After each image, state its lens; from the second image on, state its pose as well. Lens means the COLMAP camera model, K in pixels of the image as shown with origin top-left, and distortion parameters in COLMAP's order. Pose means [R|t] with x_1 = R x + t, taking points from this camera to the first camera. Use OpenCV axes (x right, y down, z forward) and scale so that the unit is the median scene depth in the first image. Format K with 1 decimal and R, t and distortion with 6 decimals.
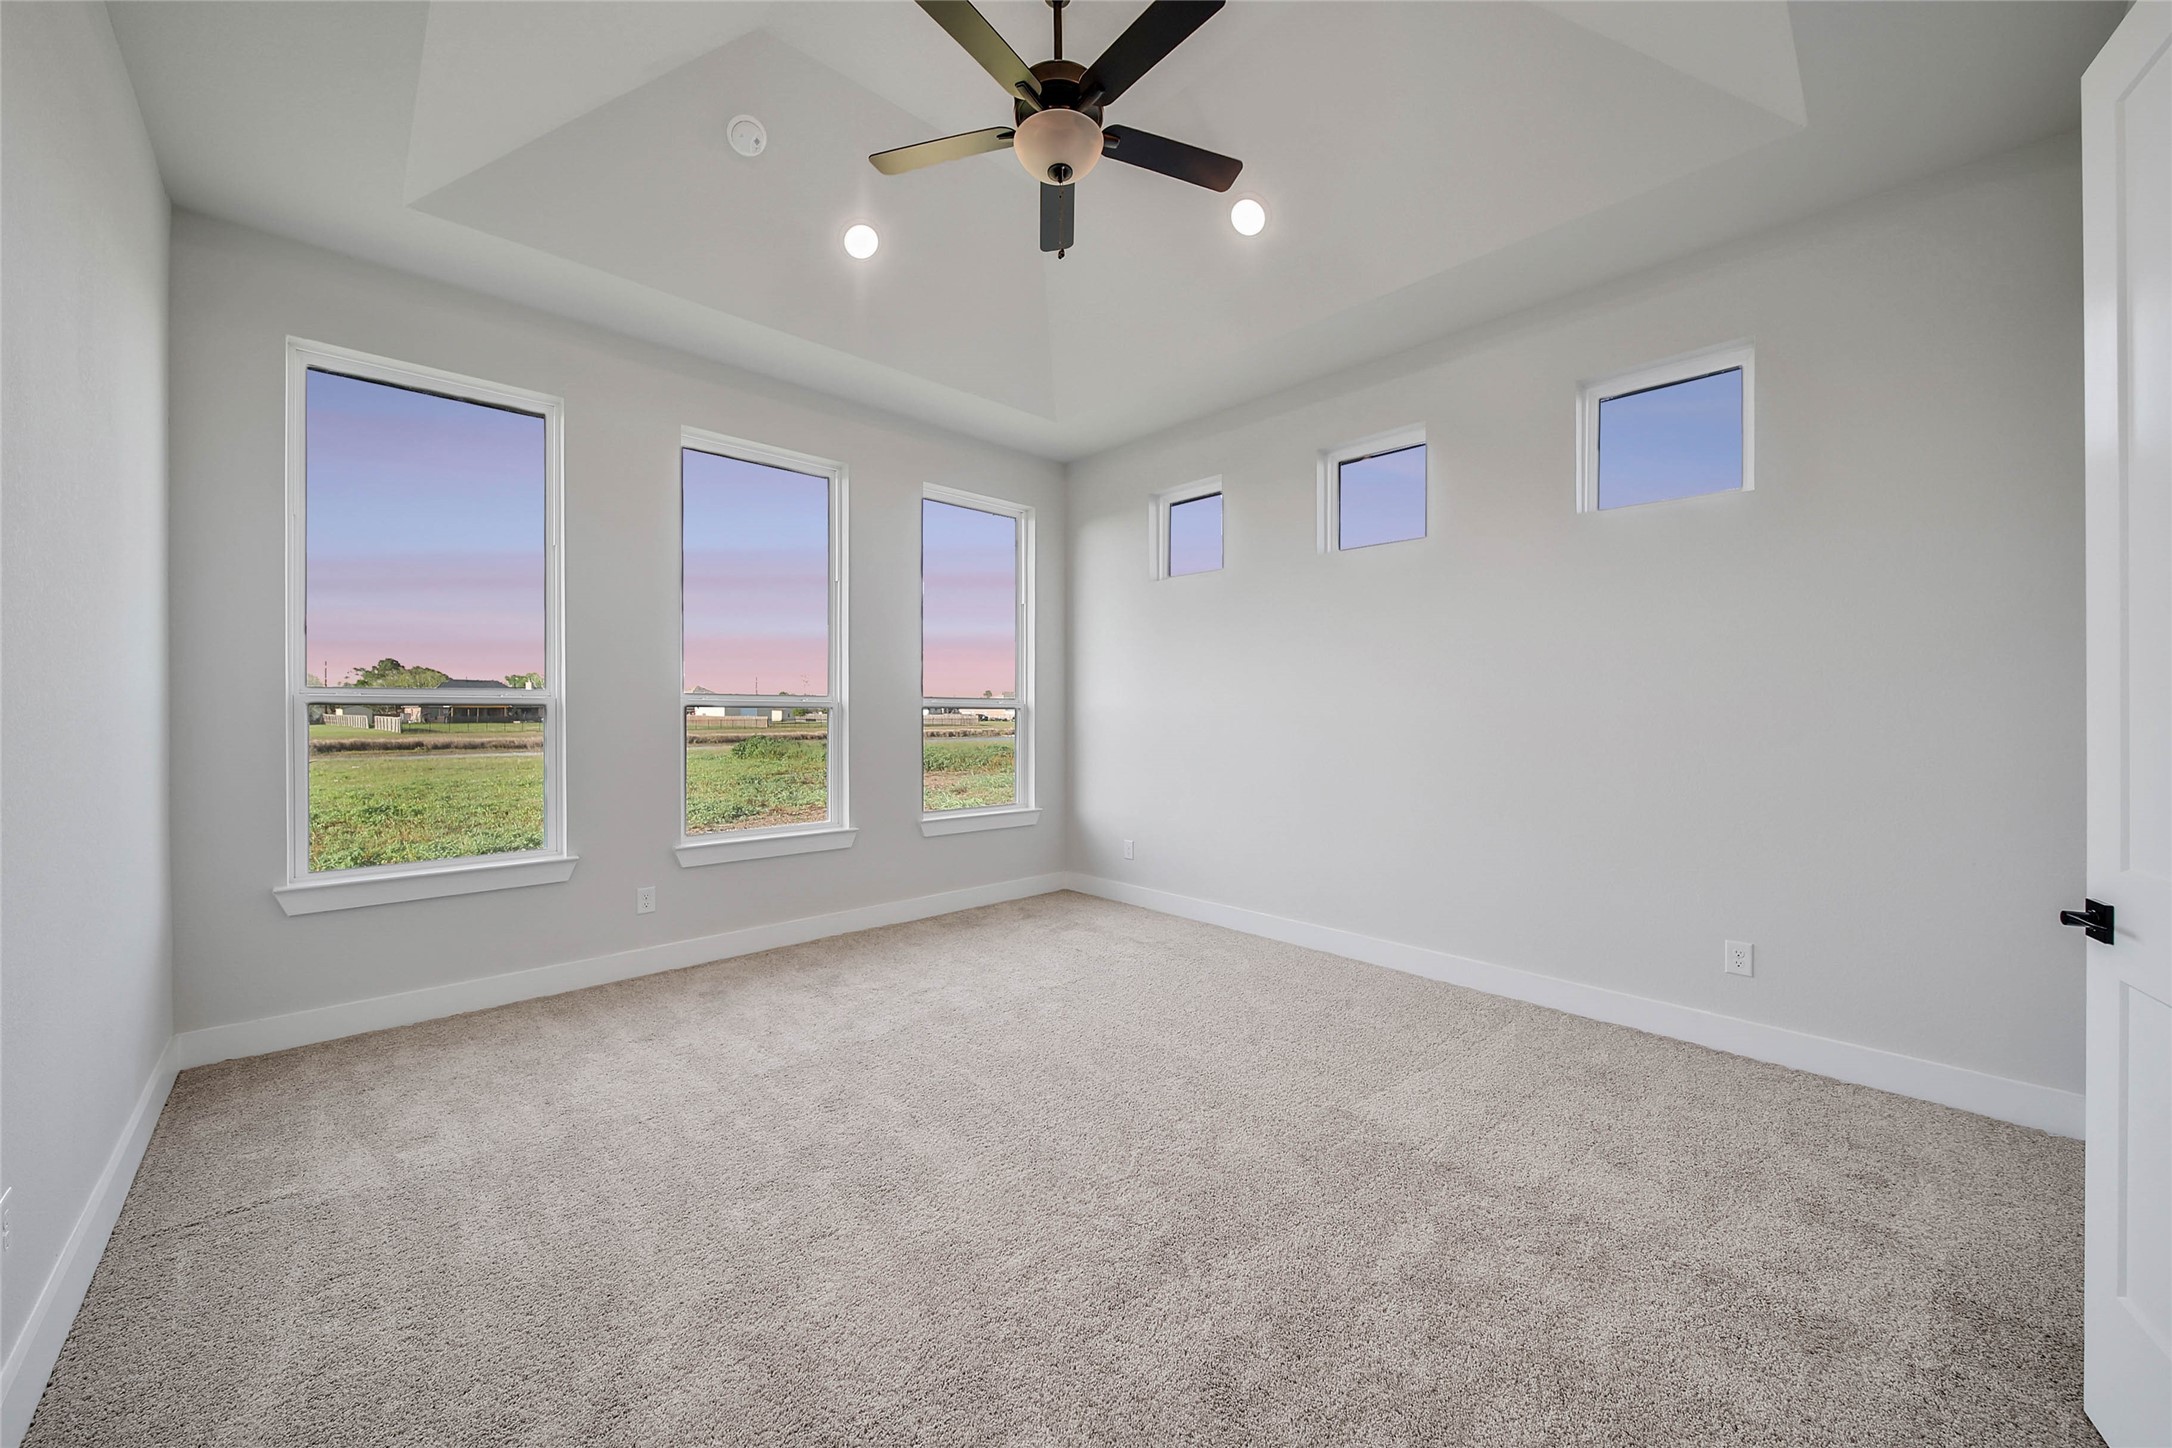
lens RADIAL K [[799.1, 0, 1096.7], [0, 799.1, 715.5], [0, 0, 1]] dist [0.005917, -0.002074]
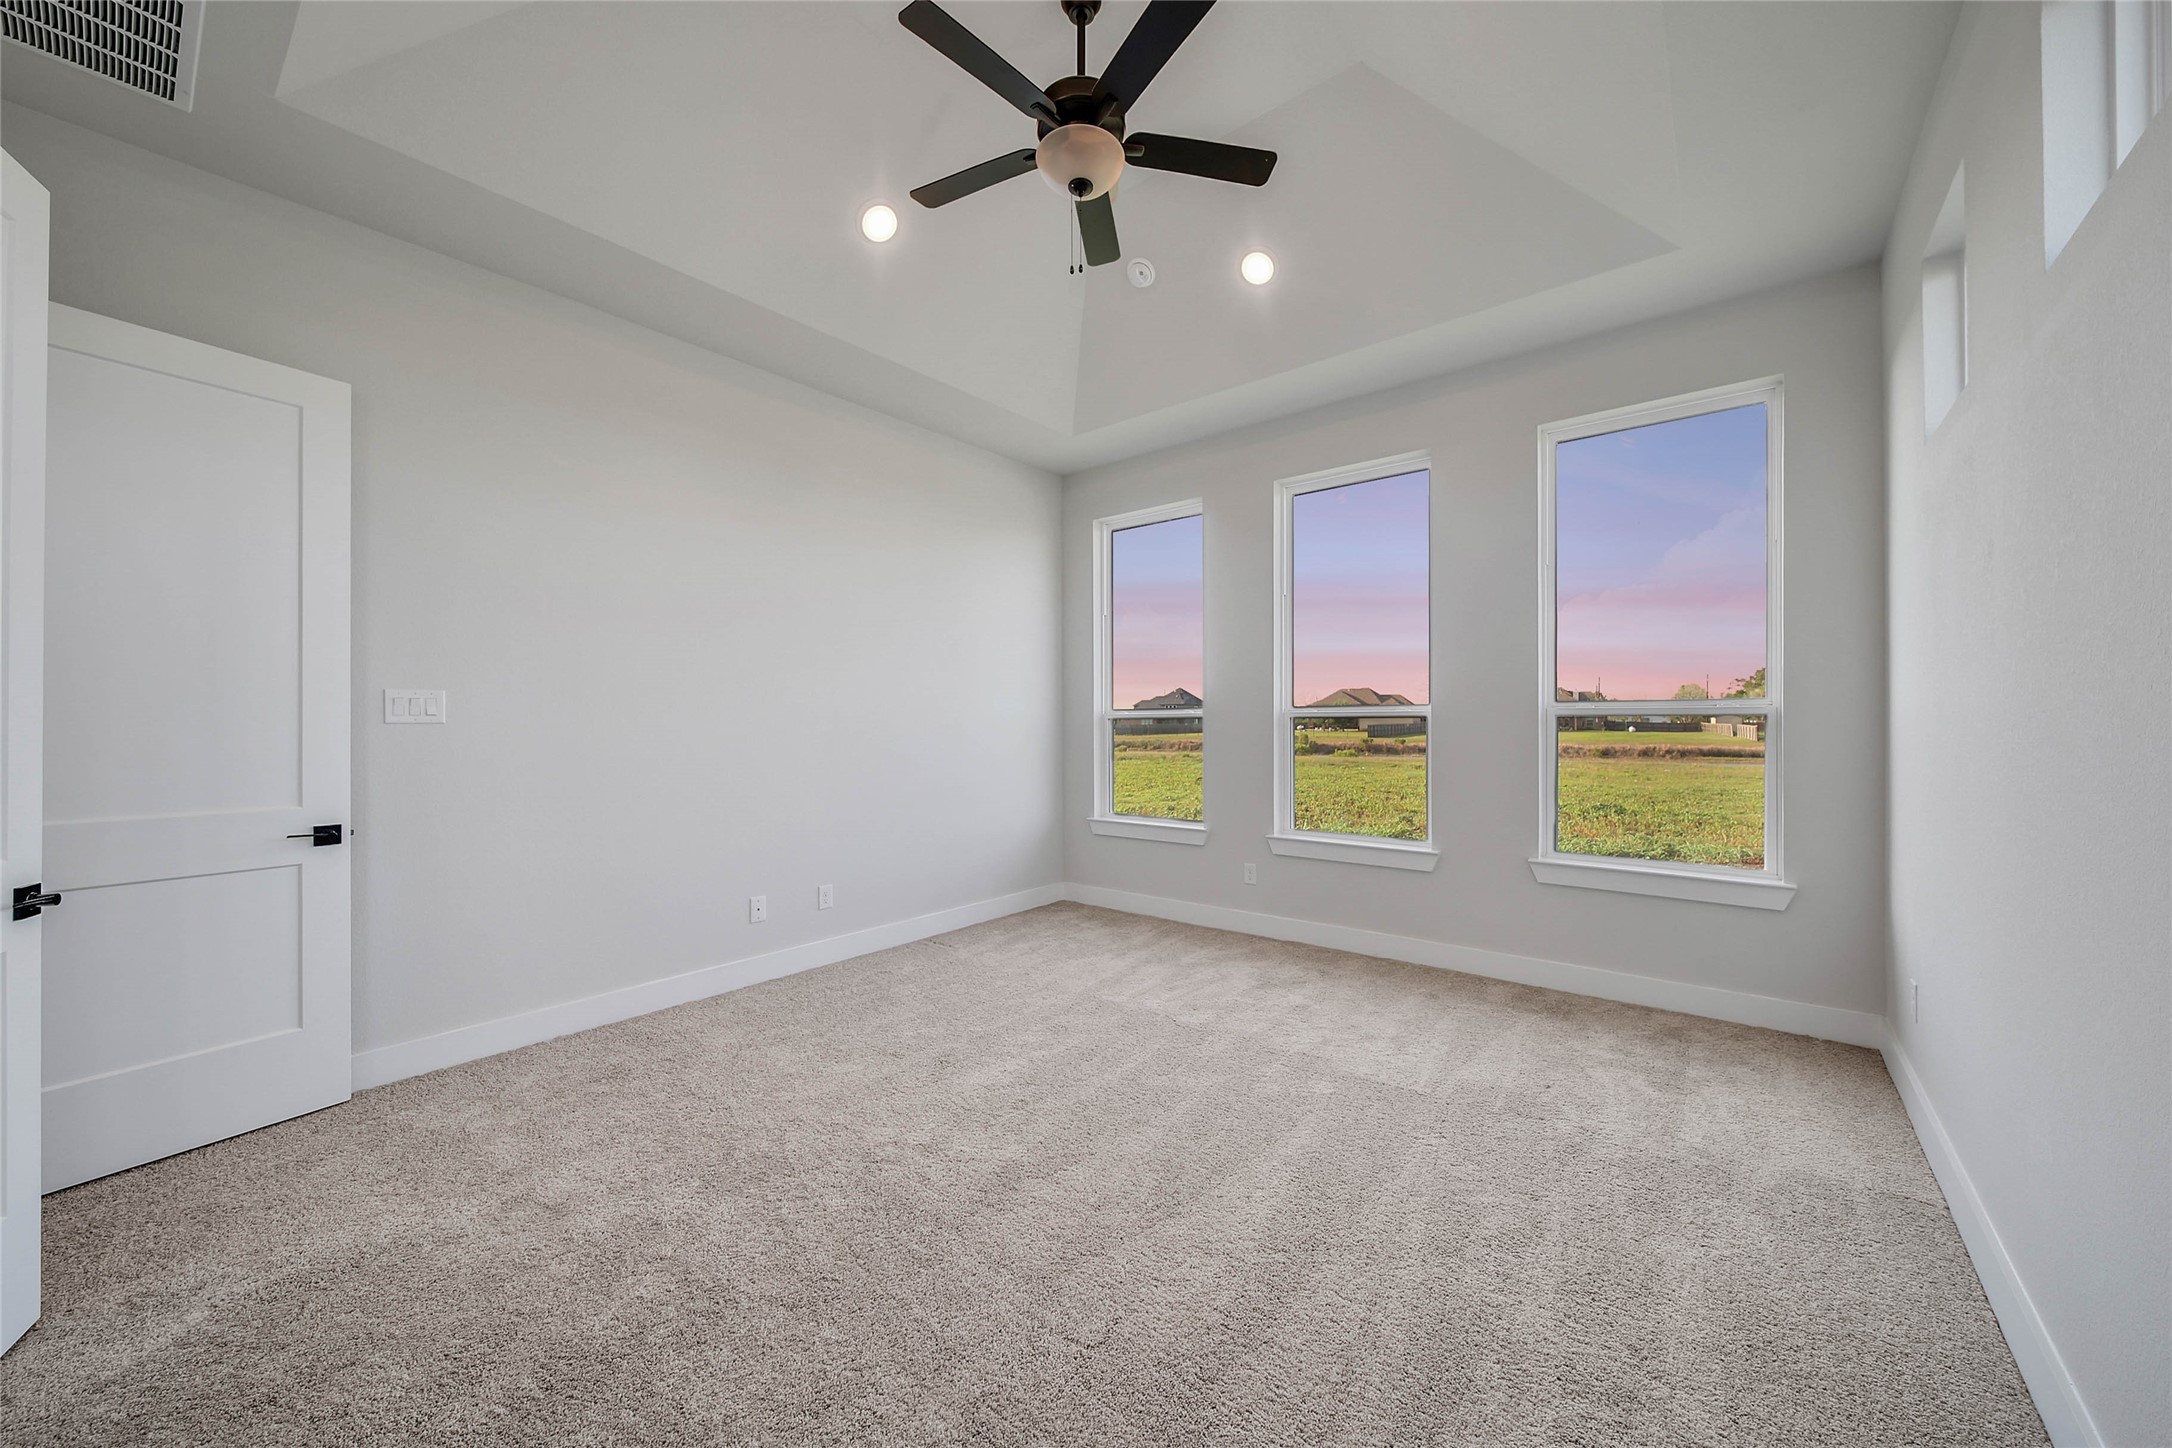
lens RADIAL K [[799.1, 0, 1095.7], [0, 799.1, 724.4], [0, 0, 1]] dist [0.005917, -0.002074]
pose [[0.112696, -0.000906, -0.993629, 0.459282], [0.001286, 0.999999, -0.000766, -0.001336], [0.993629, -0.001191, 0.112697, 0.439396]]
